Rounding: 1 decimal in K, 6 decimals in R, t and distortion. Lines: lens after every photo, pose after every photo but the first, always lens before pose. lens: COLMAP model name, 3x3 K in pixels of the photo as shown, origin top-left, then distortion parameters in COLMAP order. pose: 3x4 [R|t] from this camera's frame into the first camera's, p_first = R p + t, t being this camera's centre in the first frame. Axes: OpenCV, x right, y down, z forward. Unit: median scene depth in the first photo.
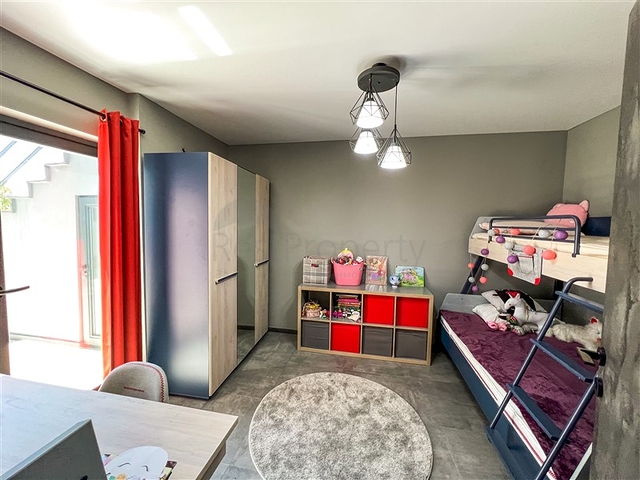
lens RADIAL K [[259.1, 0, 320.6], [0, 259.1, 239.5], [0, 0, 1]] dist [0.000214, 0.000342]
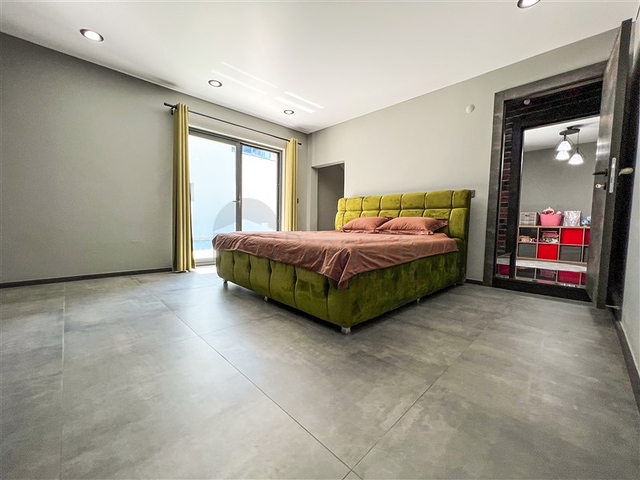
lens RADIAL K [[259.1, 0, 317.5], [0, 259.1, 239.7], [0, 0, 1]] dist [0.000214, 0.000342]
pose [[0.815980, 0.029123, -0.577347, -0.184285], [-0.033643, 0.999430, 0.002865, 0.335138], [0.577101, 0.017085, 0.816494, -1.521215]]
